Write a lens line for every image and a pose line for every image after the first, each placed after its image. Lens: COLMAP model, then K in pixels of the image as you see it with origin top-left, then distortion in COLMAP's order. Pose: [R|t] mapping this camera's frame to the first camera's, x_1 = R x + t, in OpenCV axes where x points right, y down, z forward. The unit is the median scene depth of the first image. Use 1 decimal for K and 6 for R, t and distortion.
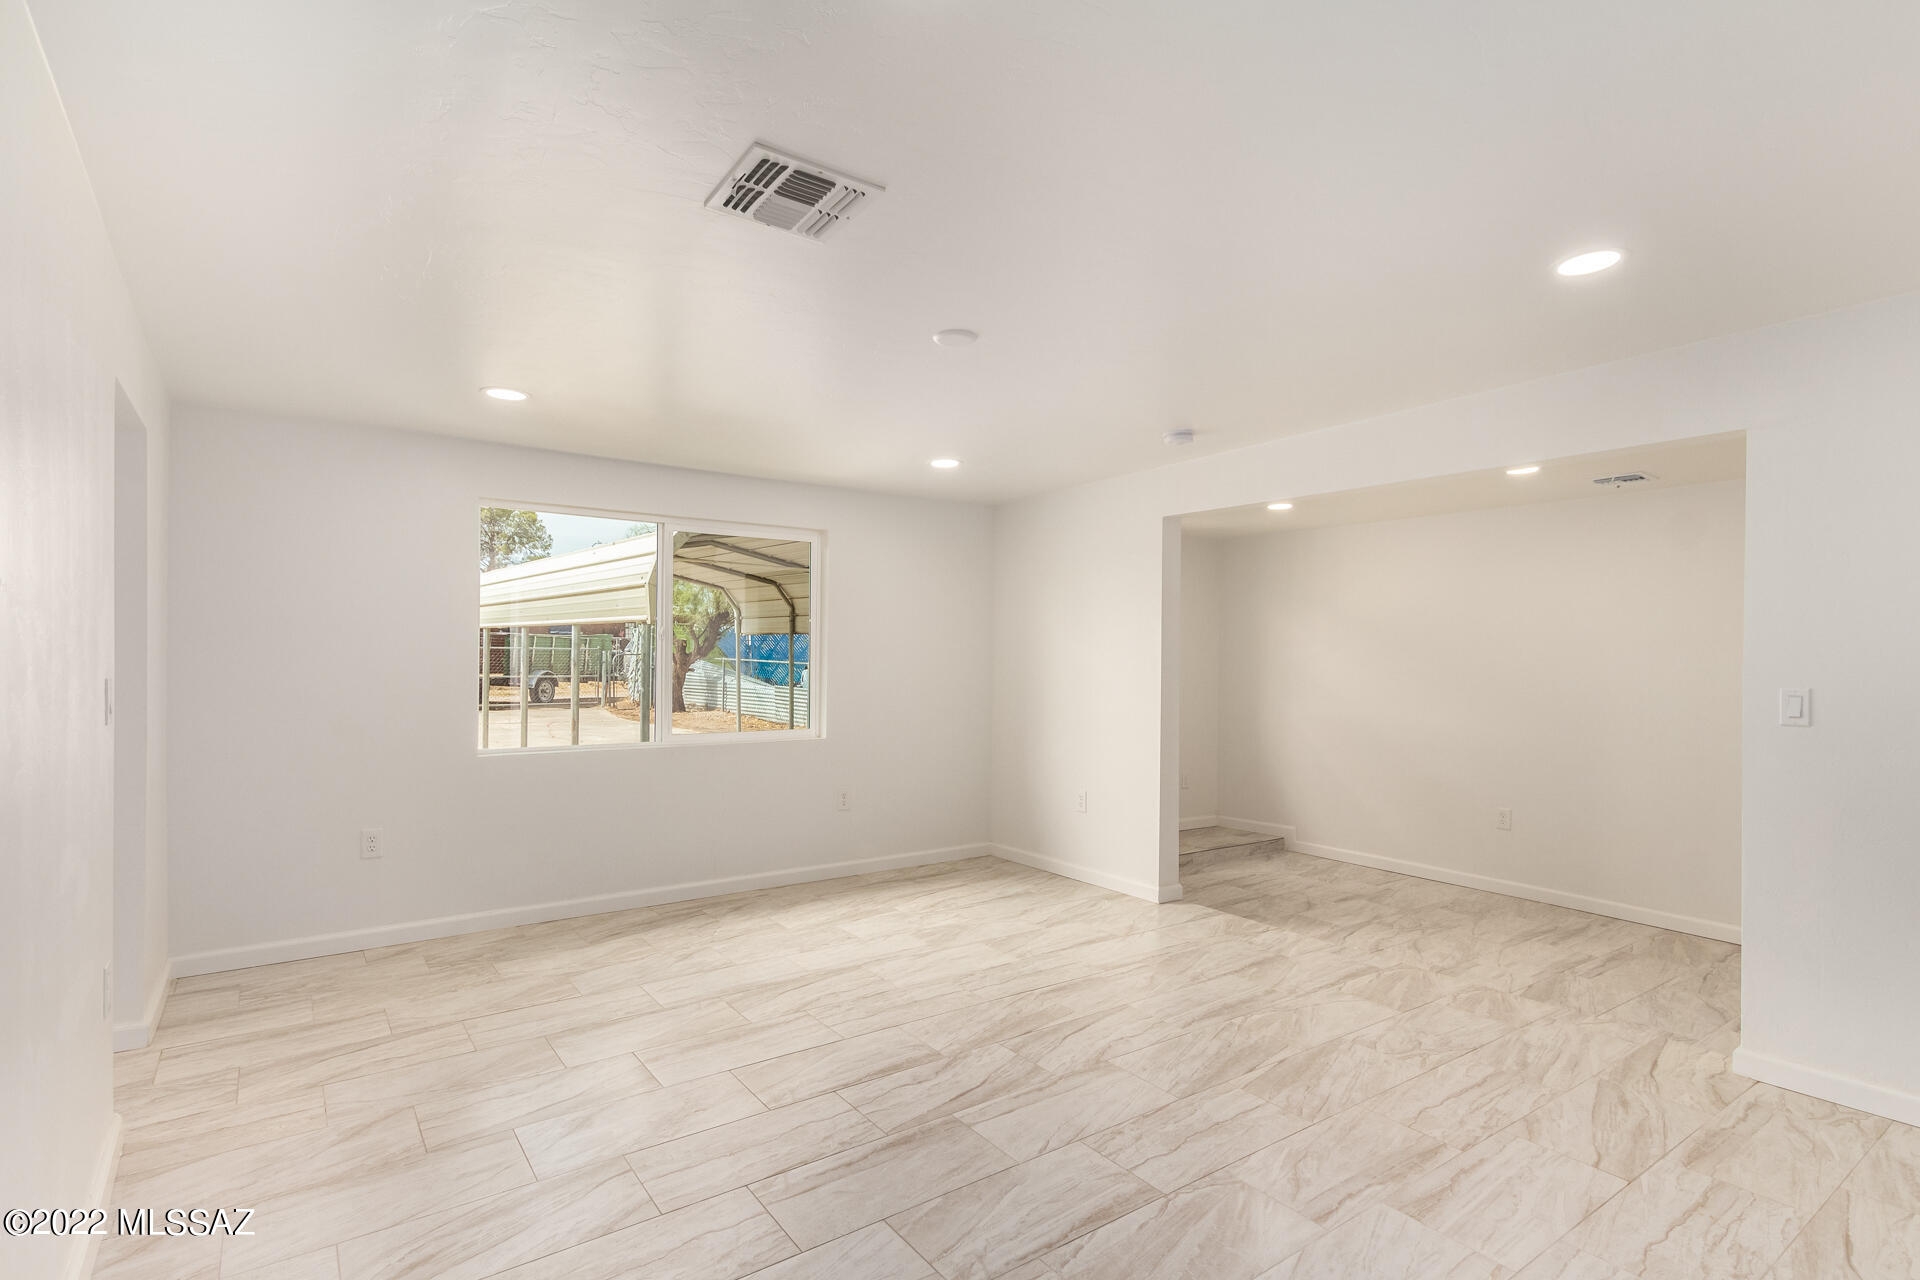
lens RADIAL K [[926.9, 0, 957.9], [0, 926.9, 645.4], [0, 0, 1]] dist [0.013951, -0.000024]
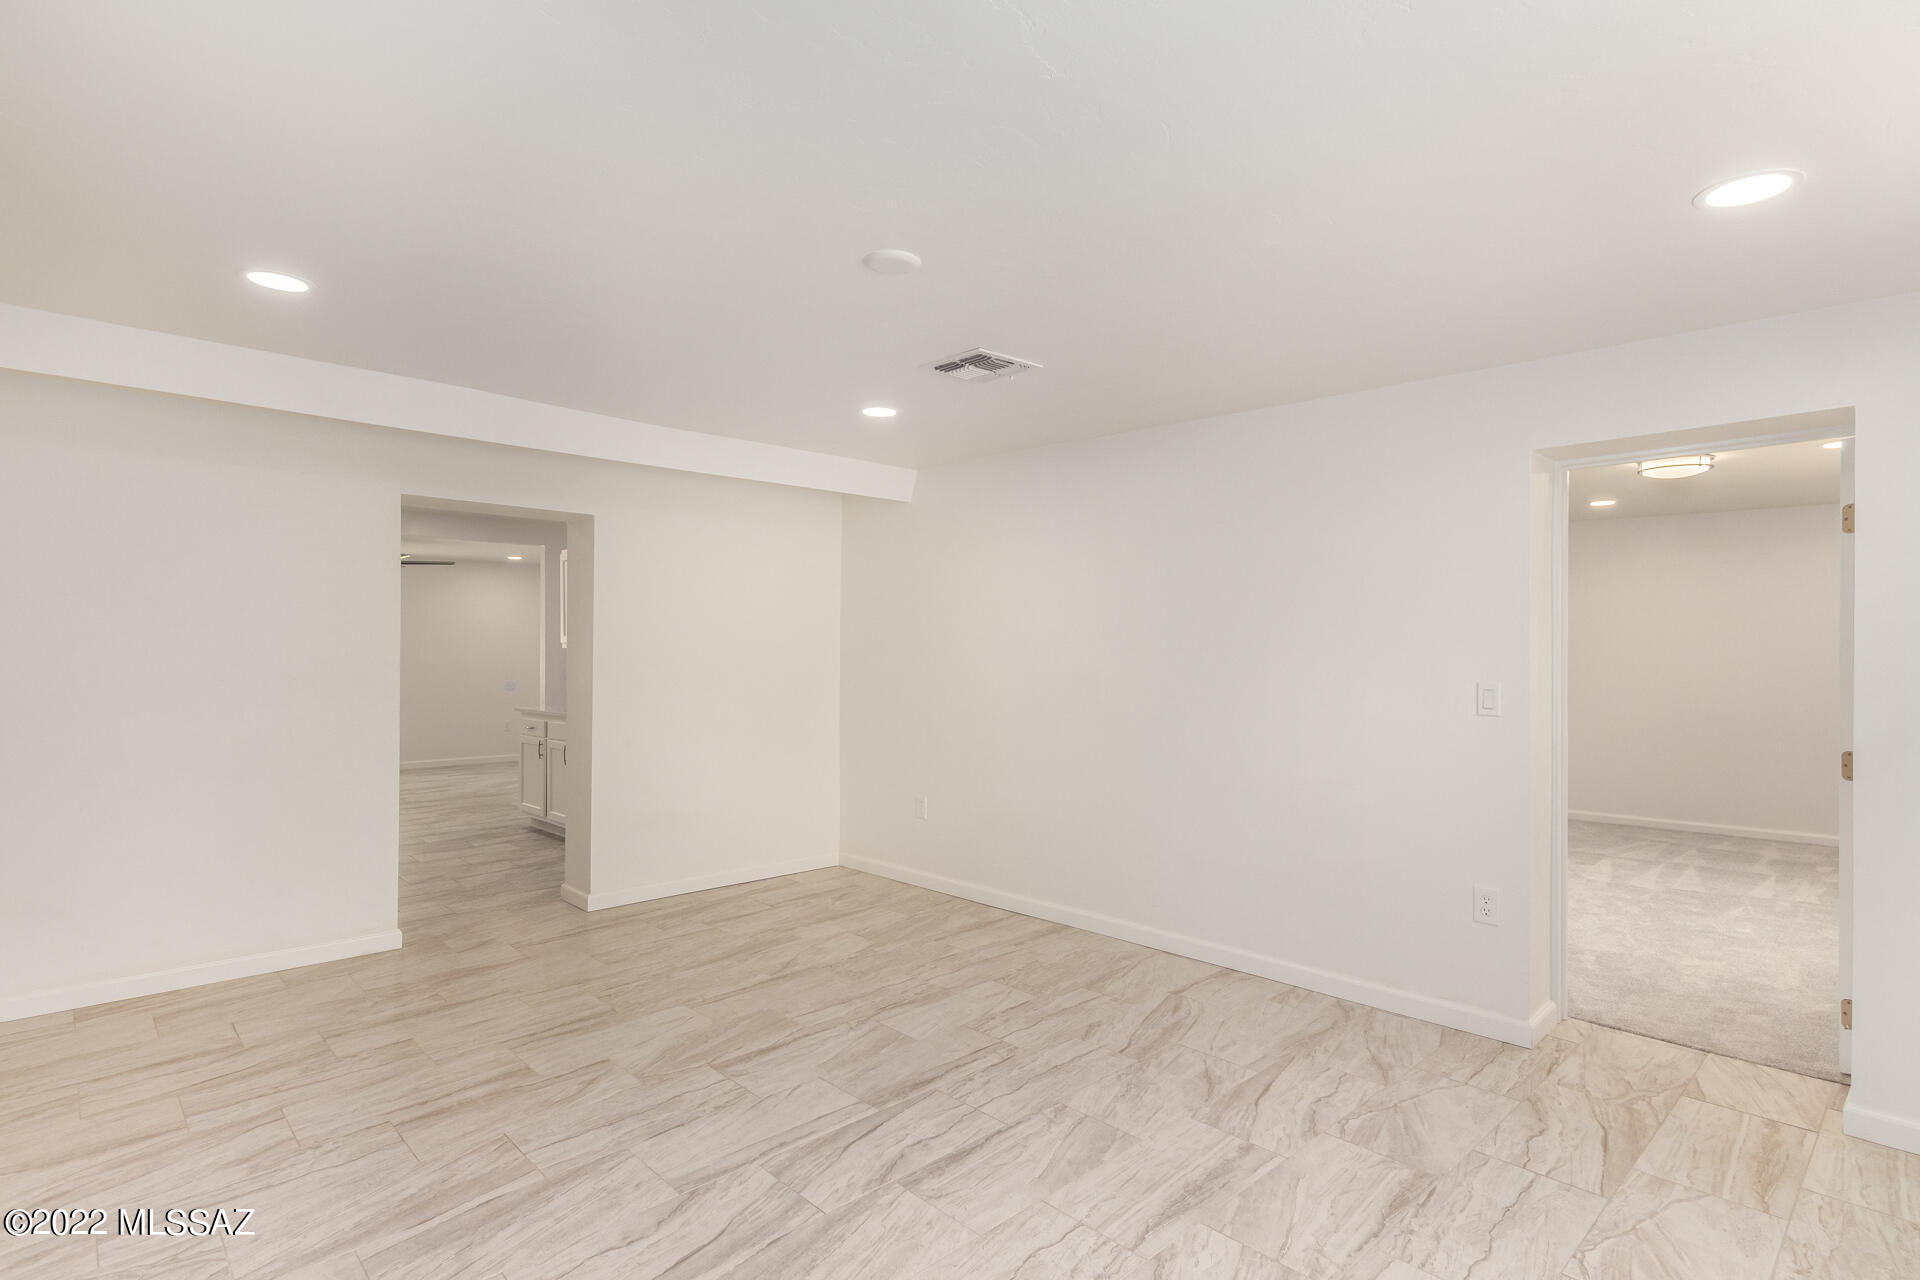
lens RADIAL K [[926.9, 0, 960.1], [0, 926.9, 648.8], [0, 0, 1]] dist [0.013951, -0.000024]
pose [[-0.990657, -0.013359, -0.135718, 0.046454], [-0.011148, 0.999793, -0.017042, 0.017023], [0.135918, -0.015370, -0.990601, 1.879935]]
